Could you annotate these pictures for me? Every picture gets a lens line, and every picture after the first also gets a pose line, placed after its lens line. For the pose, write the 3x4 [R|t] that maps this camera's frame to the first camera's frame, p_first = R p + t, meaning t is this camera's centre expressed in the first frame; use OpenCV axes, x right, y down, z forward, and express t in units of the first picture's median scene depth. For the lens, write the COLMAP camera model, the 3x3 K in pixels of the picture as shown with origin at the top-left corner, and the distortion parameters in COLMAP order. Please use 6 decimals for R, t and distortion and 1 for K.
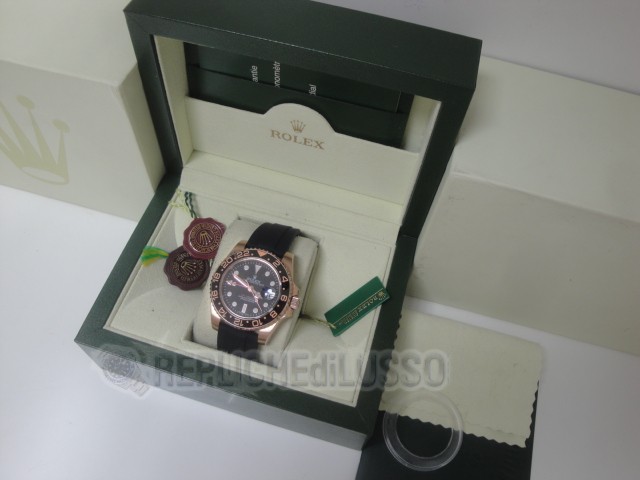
lens RADIAL K [[528.8, 0, 320.0], [0, 528.8, 240.0], [0, 0, 1]] dist [-0.162900, 0.118583]
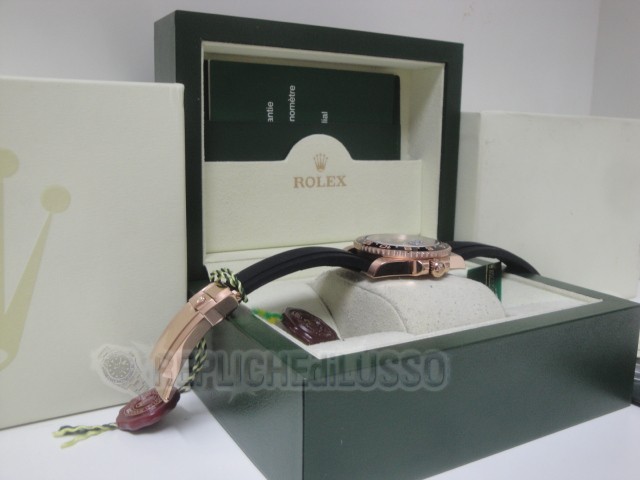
lens RADIAL K [[612.2, 0, 320.0], [0, 612.2, 240.0], [0, 0, 1]] dist [-0.118129, 0.179975]
pose [[0.697124, -0.170561, 0.696367, -0.825985], [0.619799, 0.631584, -0.465779, 0.381864], [-0.360371, 0.756314, 0.546006, 0.496226]]
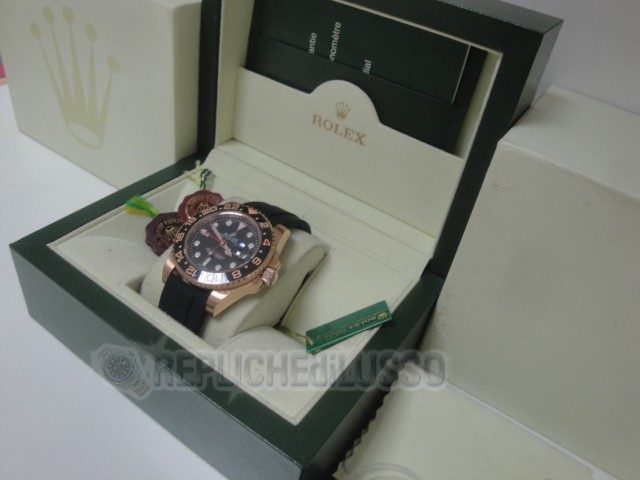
lens RADIAL K [[528.8, 0, 320.0], [0, 528.8, 240.0], [0, 0, 1]] dist [-0.162900, 0.118583]
pose [[0.947642, 0.254980, -0.192251, 0.148425], [-0.308306, 0.887387, -0.342770, 0.293737], [0.083202, 0.384096, 0.919537, 0.255635]]
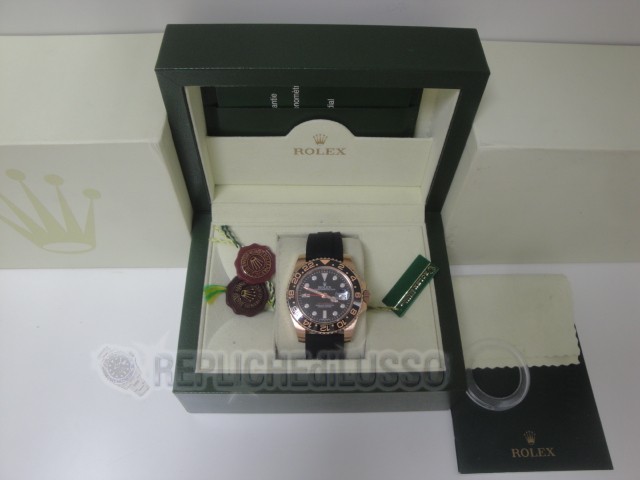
lens RADIAL K [[528.8, 0, 320.0], [0, 528.8, 240.0], [0, 0, 1]] dist [-0.162900, 0.118583]
pose [[0.956539, -0.262946, 0.126068, -0.229810], [0.262140, 0.964750, 0.023246, -0.041930], [-0.127737, 0.010812, 0.991749, -0.067620]]
